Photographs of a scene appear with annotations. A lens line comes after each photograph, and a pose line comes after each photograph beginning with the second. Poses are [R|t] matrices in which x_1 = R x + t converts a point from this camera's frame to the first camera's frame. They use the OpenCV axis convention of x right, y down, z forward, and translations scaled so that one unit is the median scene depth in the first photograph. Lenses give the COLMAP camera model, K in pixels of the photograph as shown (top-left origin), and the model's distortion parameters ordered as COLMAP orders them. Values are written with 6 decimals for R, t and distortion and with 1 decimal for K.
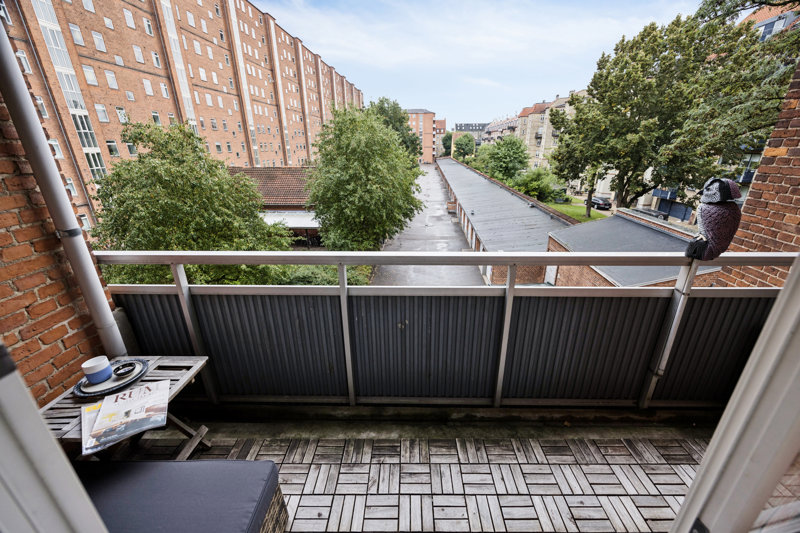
lens RADIAL K [[318.3, 0, 400.0], [0, 318.3, 266.5], [0, 0, 1]] dist [0.000483, 0.000089]
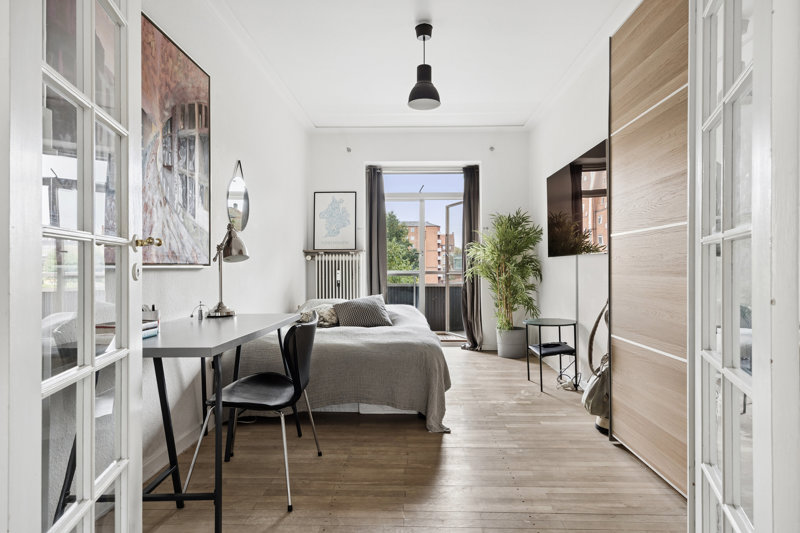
lens RADIAL K [[470.7, 0, 400.0], [0, 470.7, 266.5], [0, 0, 1]] dist [-0.002680, -0.000435]
pose [[0.999850, 0.006326, 0.016101, -0.035546], [-0.000201, 0.934916, -0.354870, 0.134311], [-0.017298, 0.354814, 0.934777, -0.286833]]
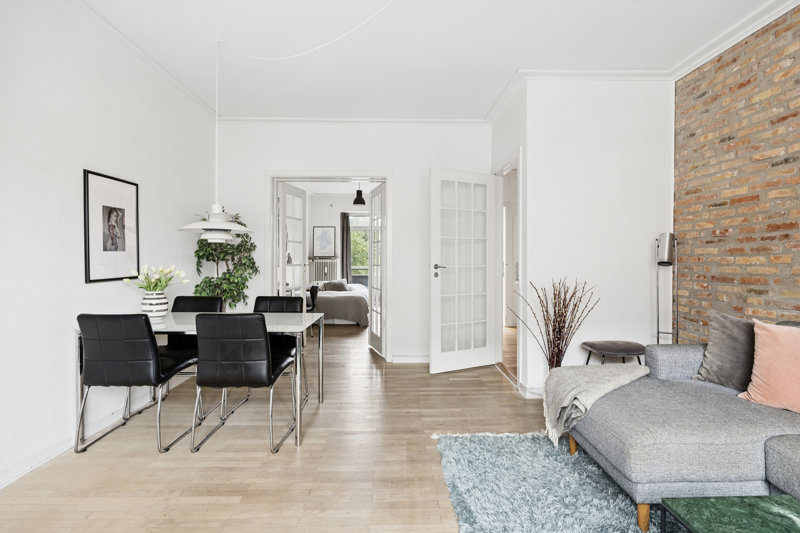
lens RADIAL K [[400.4, 0, 400.0], [0, 400.4, 266.5], [0, 0, 1]] dist [-0.016512, 0.000655]
pose [[0.997491, 0.010569, 0.070000, -0.011847], [0.013867, 0.940469, -0.339597, 0.202868], [-0.069422, 0.339715, 0.937963, -0.487184]]
